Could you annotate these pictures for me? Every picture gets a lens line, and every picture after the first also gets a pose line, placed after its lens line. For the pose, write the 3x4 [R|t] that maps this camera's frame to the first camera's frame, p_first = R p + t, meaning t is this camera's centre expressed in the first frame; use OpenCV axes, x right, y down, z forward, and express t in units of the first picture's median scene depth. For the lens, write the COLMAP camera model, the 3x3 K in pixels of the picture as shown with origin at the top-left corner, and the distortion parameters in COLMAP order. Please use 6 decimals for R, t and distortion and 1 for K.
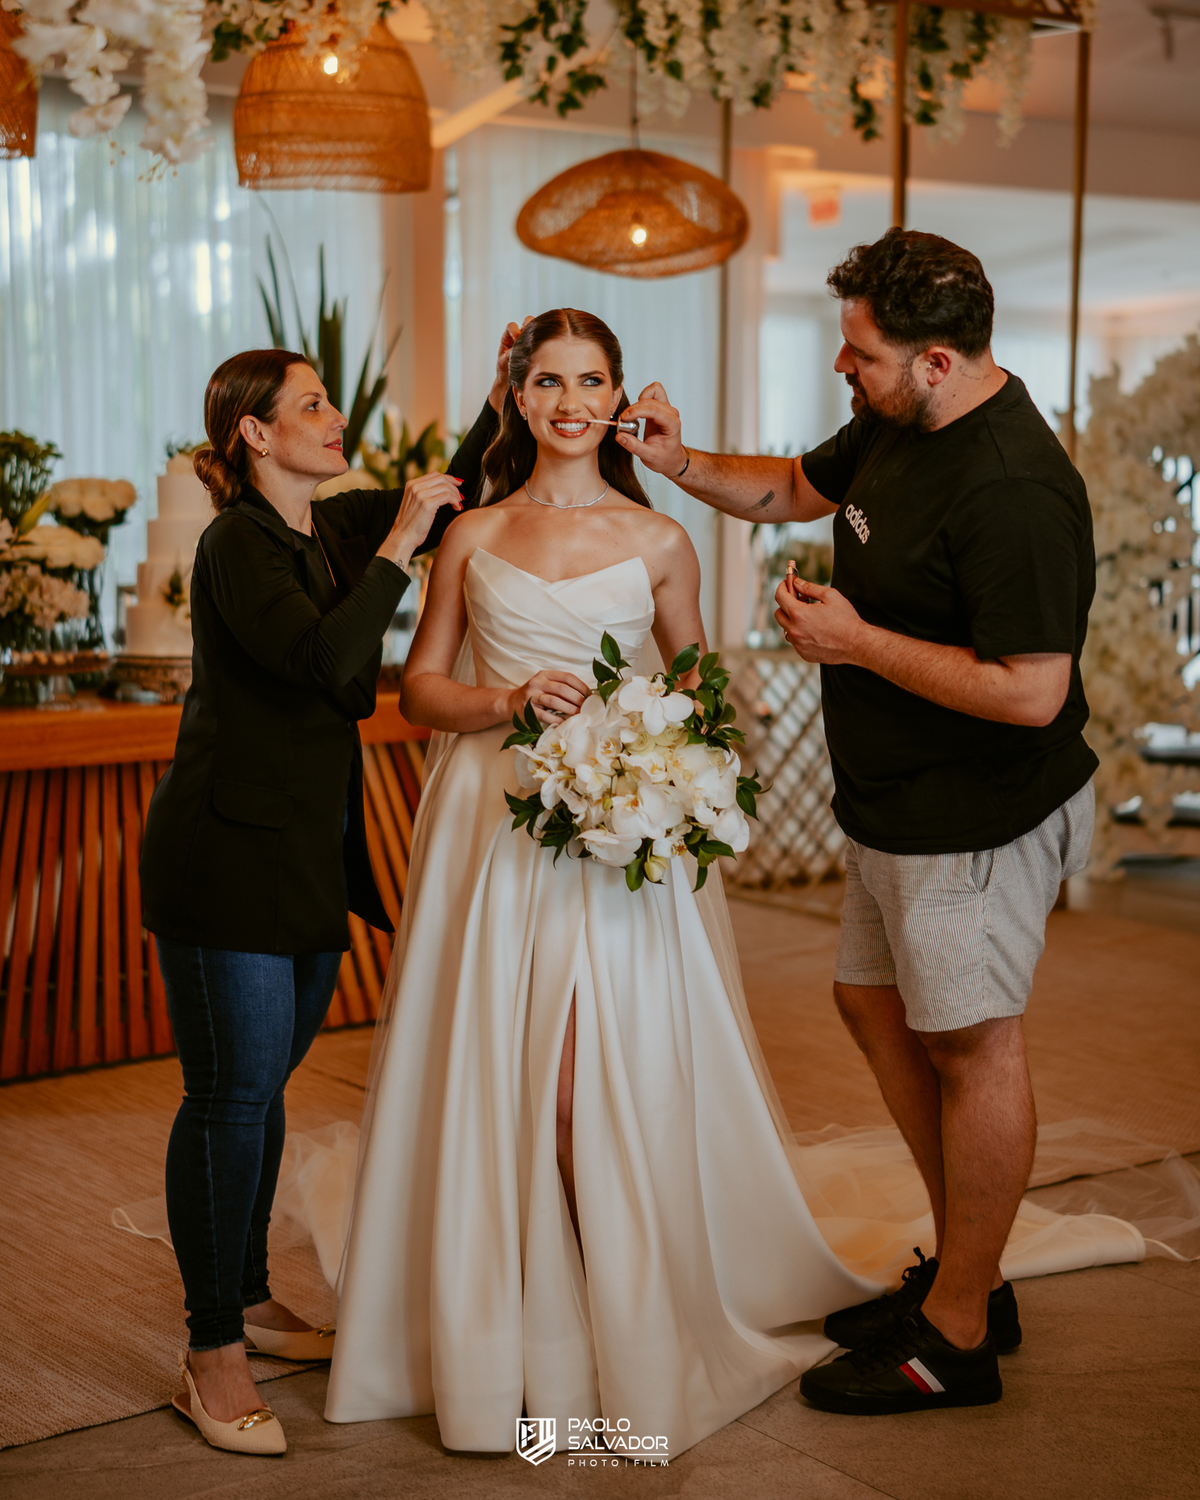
lens RADIAL K [[3002.1, 0, 635.0], [0, 3002.1, 684.0], [0, 0, 1]] dist [0.233714, 0.000000]
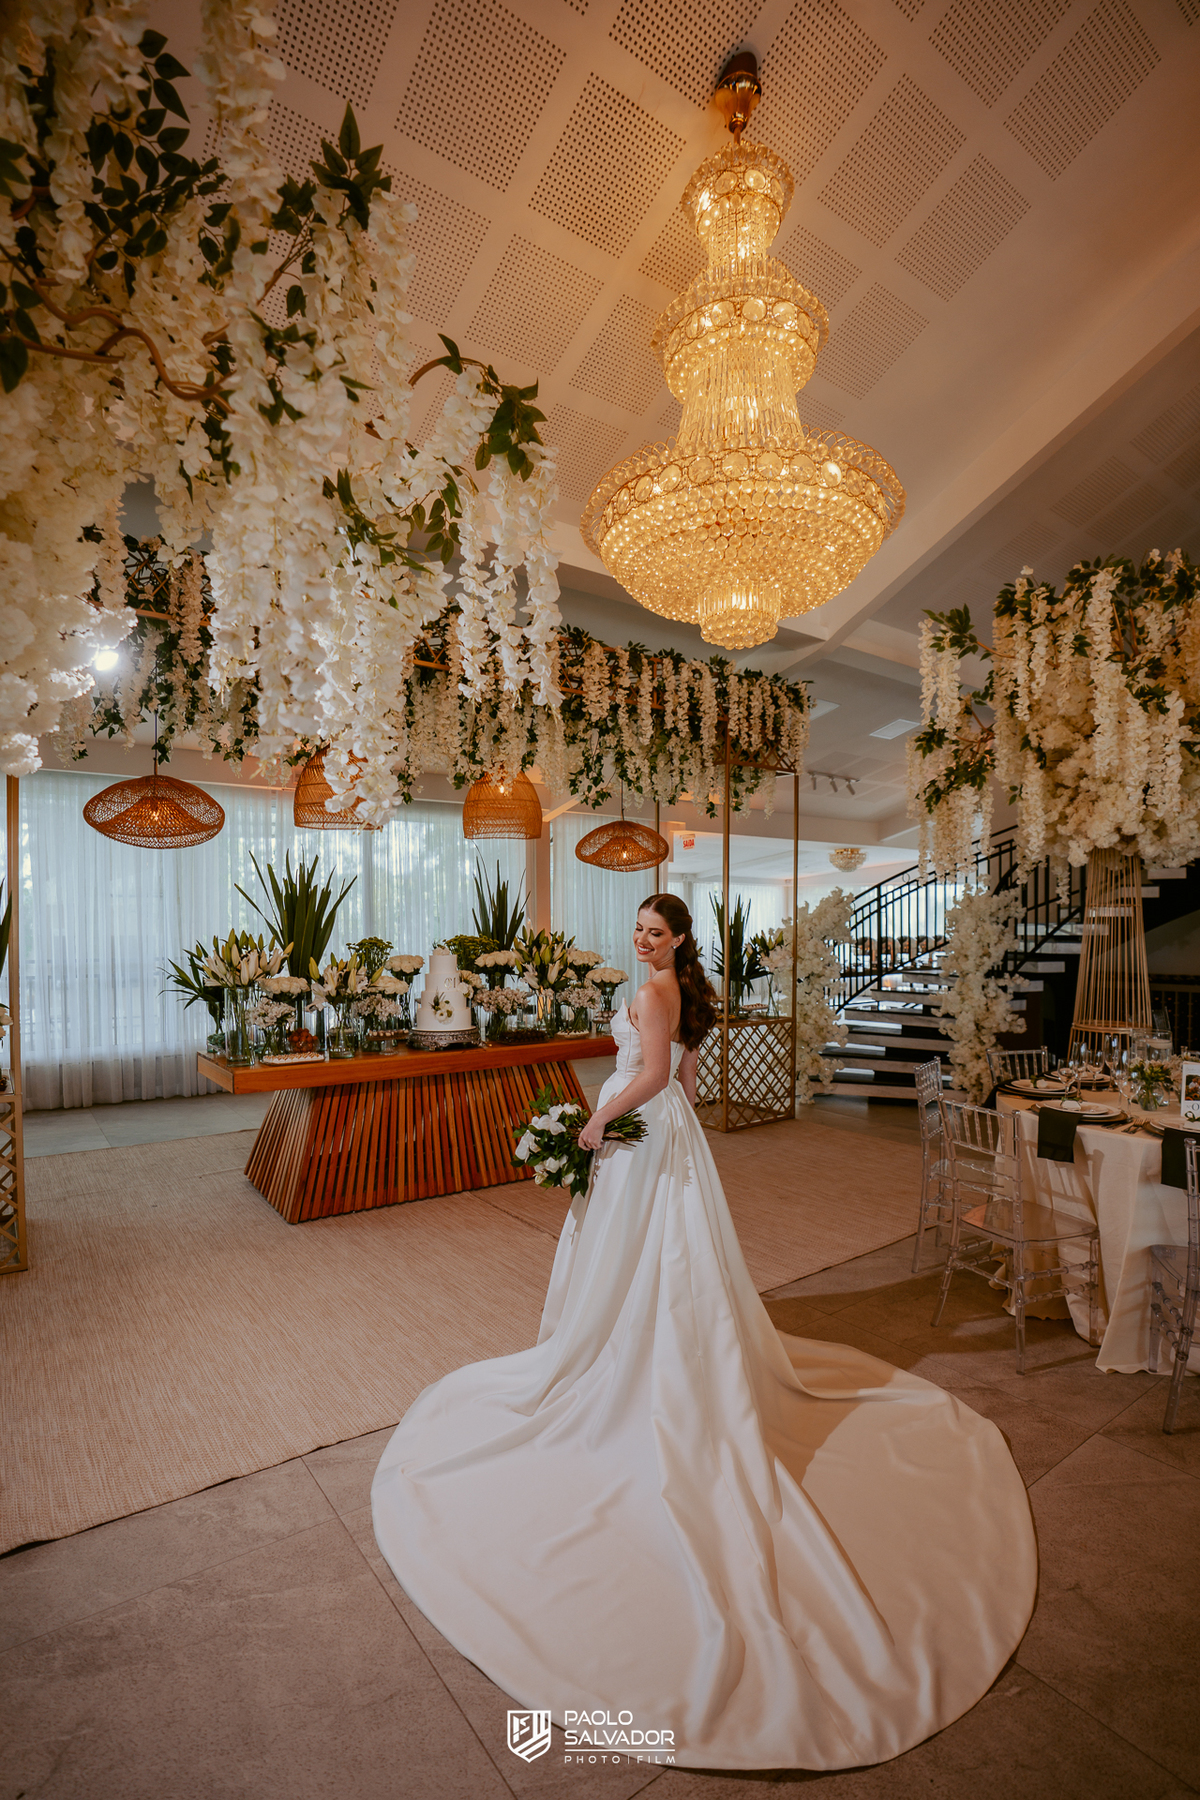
lens RADIAL K [[931.8, 0, 593.2], [0, 931.8, 976.3], [0, 0, 1]] dist [-0.073860, 0.001338]
pose [[0.999694, -0.007416, -0.023596, -0.007446], [0.007067, 0.999865, -0.014851, -0.036220], [0.023702, 0.014679, 0.999611, 0.226860]]
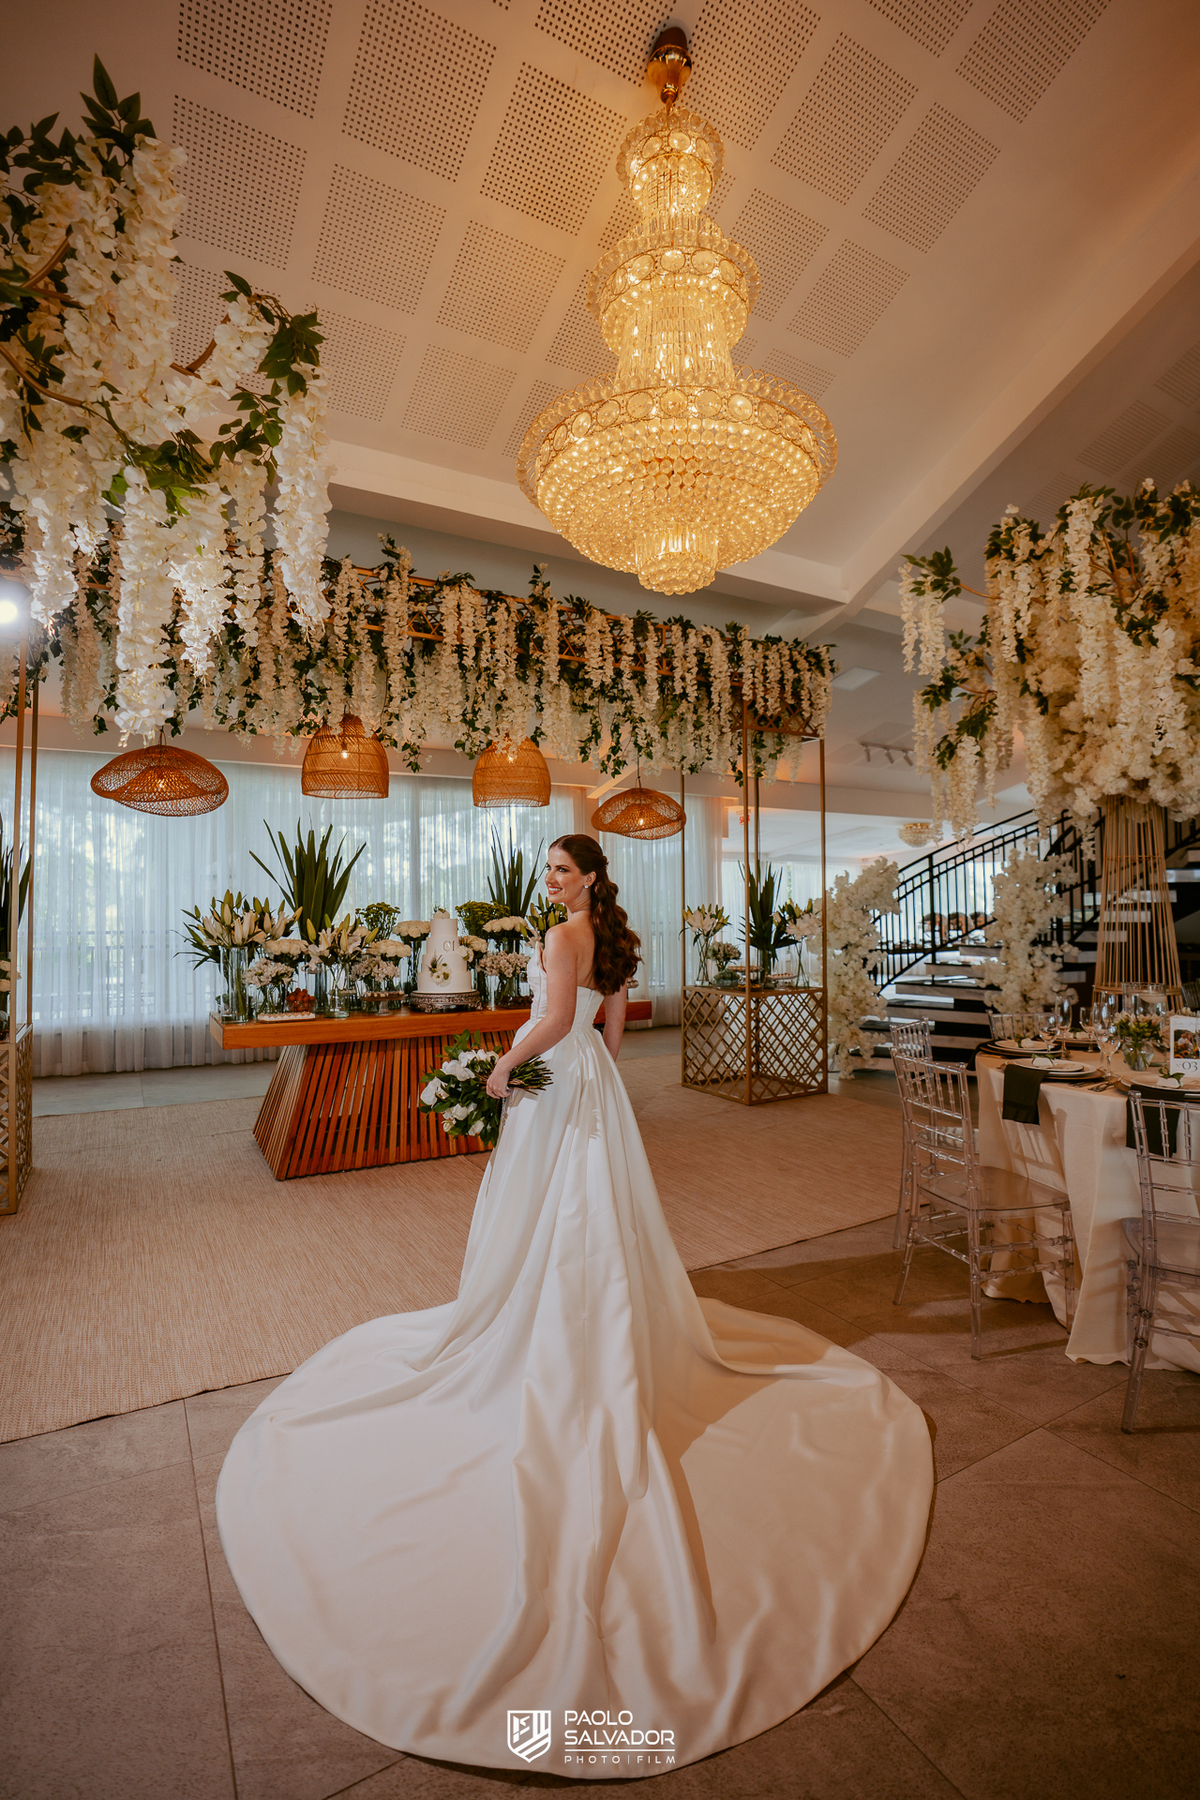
lens RADIAL K [[931.8, 0, 620.7], [0, 931.8, 898.1], [0, 0, 1]] dist [-0.073860, 0.001338]
pose [[0.990669, -0.017067, -0.135218, 0.087662], [0.004343, 0.995578, -0.093837, -0.013391], [0.136222, 0.092374, 0.986362, 0.244194]]
